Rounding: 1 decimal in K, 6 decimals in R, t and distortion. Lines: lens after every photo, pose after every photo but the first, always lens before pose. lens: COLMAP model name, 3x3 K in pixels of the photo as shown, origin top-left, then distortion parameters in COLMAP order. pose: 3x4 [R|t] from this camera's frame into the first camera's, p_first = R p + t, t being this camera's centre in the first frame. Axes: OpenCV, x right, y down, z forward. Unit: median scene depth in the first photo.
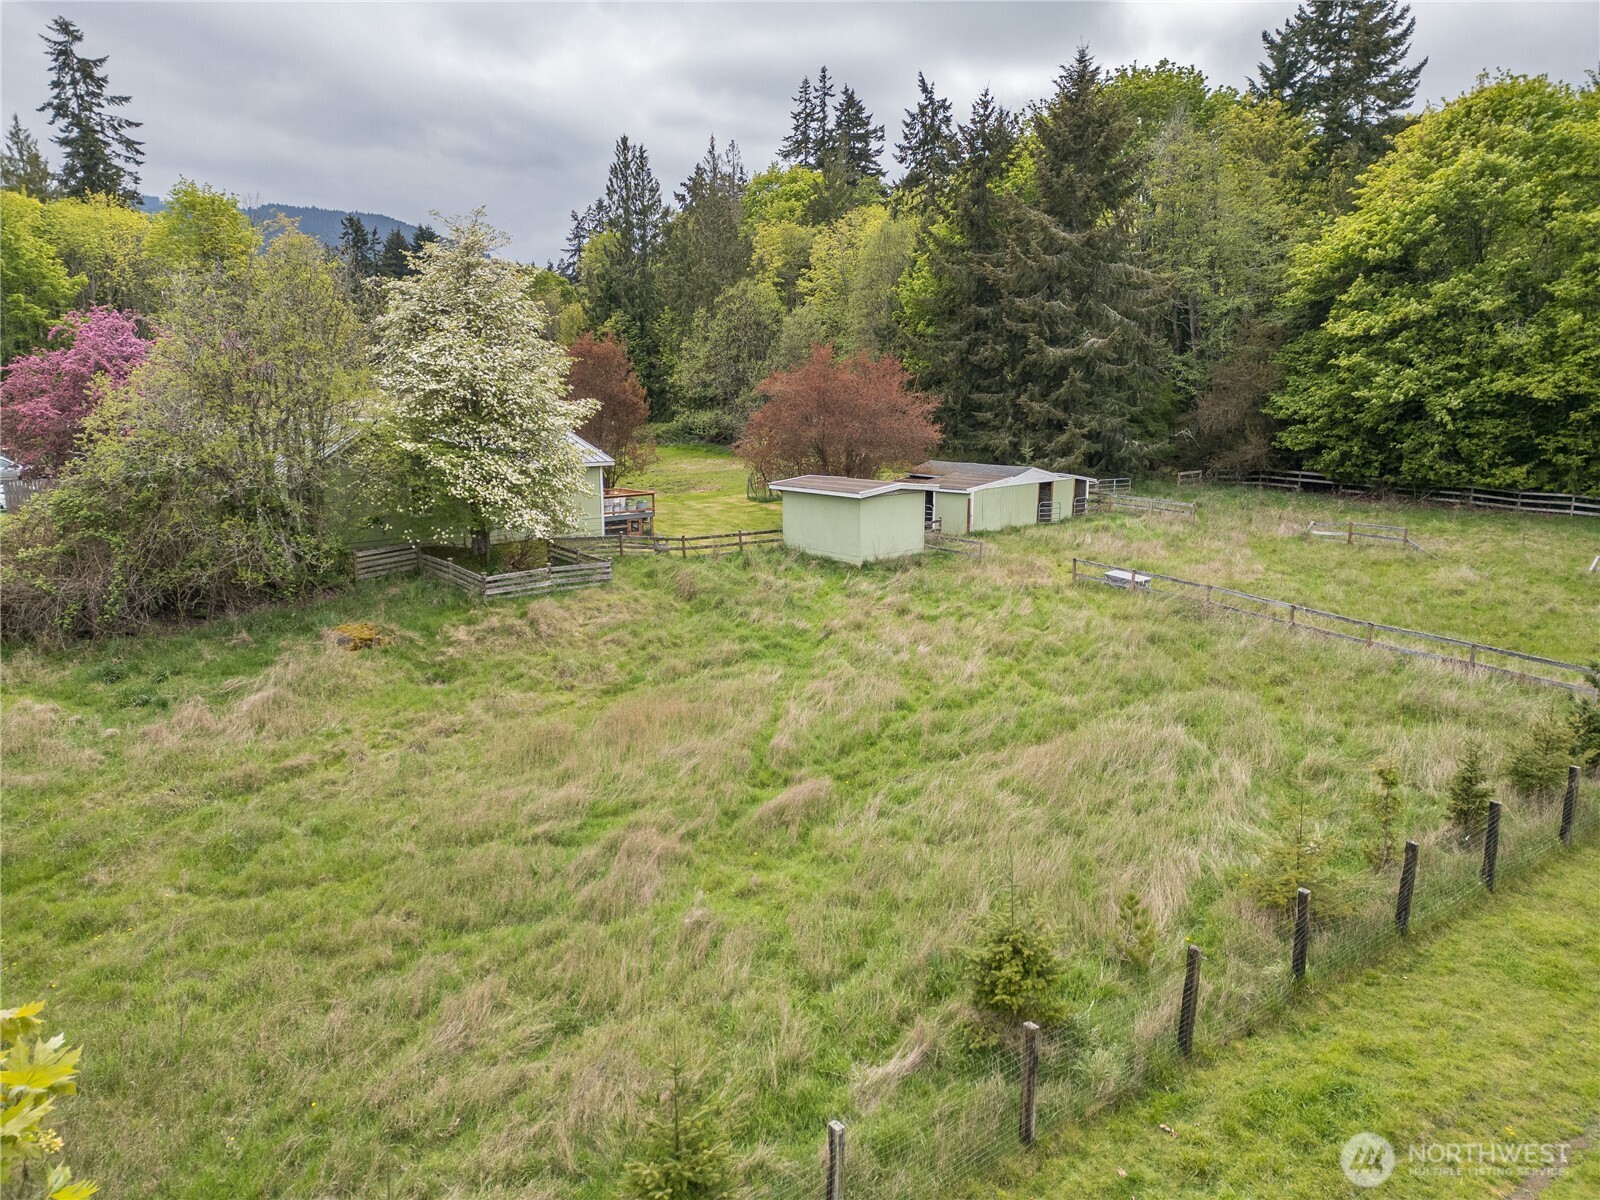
lens RADIAL K [[1127.6, 0, 800.0], [0, 1127.6, 600.0], [0, 0, 1]] dist [0.042622, -0.002129]
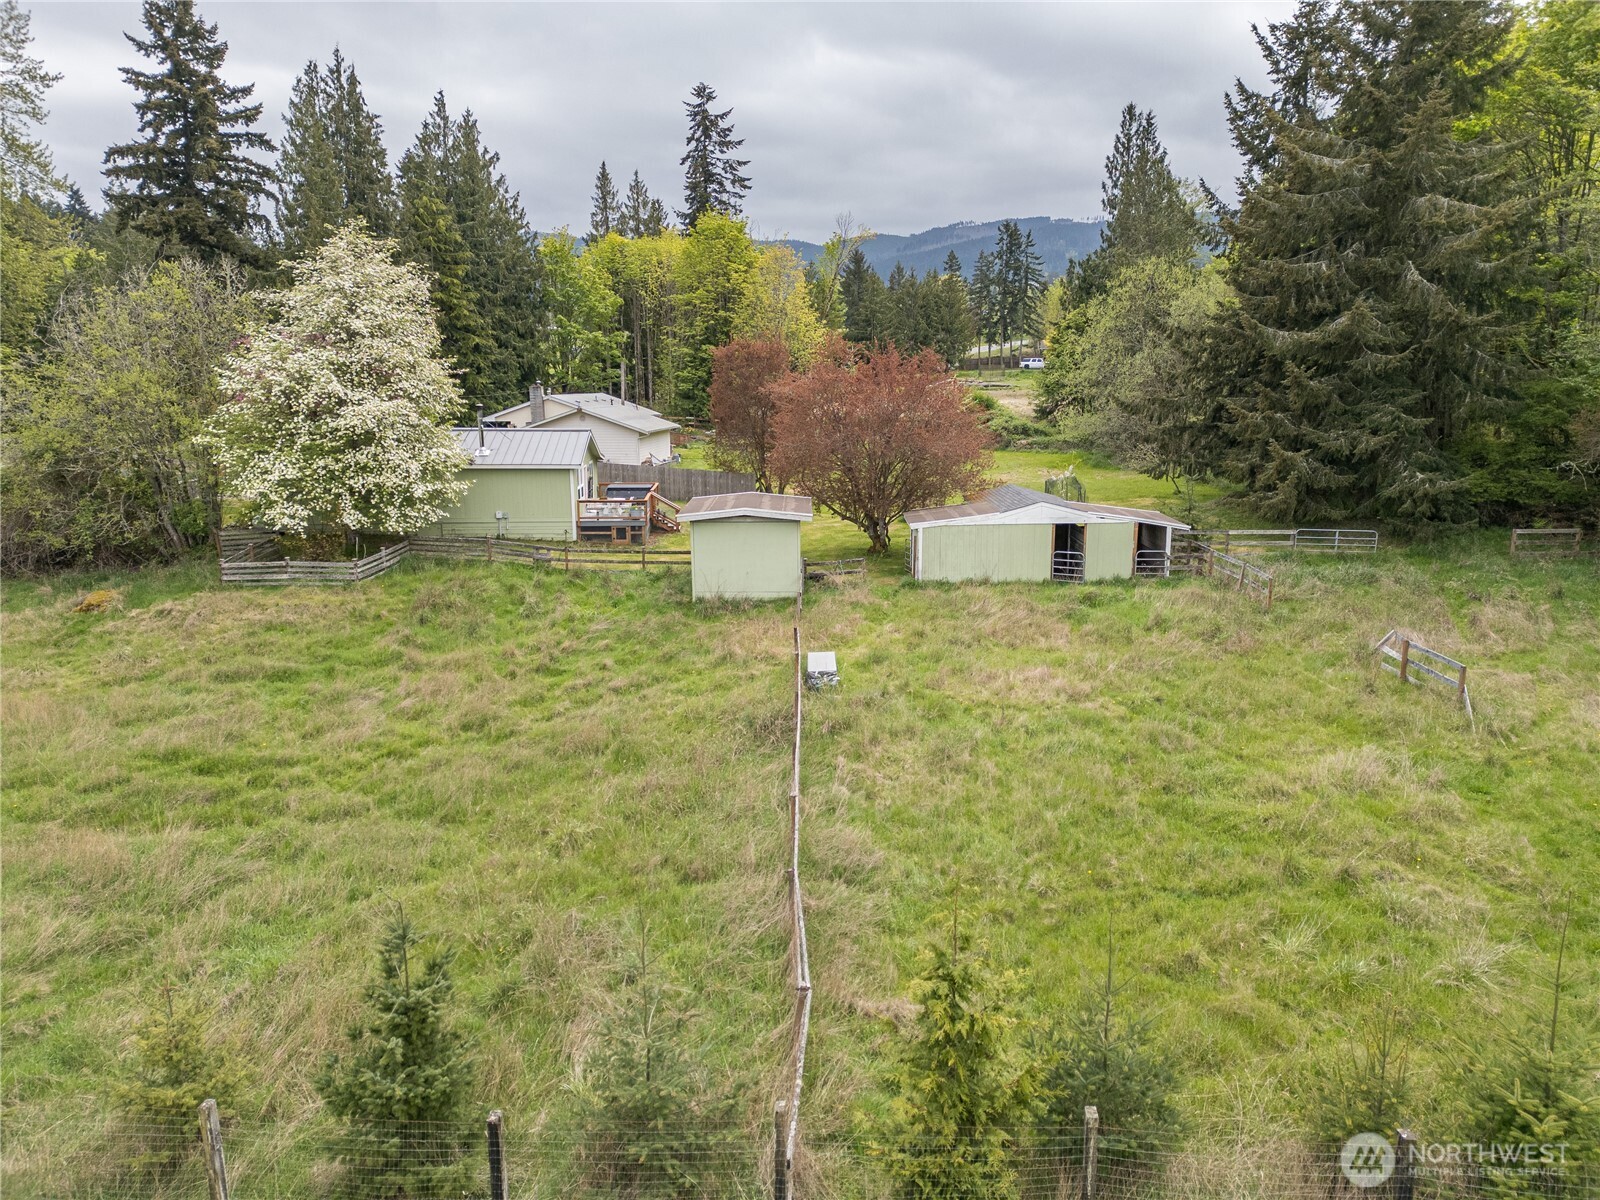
lens RADIAL K [[1127.6, 0, 800.0], [0, 1127.6, 600.0], [0, 0, 1]] dist [0.042622, -0.002129]
pose [[0.764739, 0.124373, -0.632223, 0.441908], [-0.123320, 0.991307, 0.045845, -0.055119], [0.632429, 0.042906, 0.773429, 0.274867]]
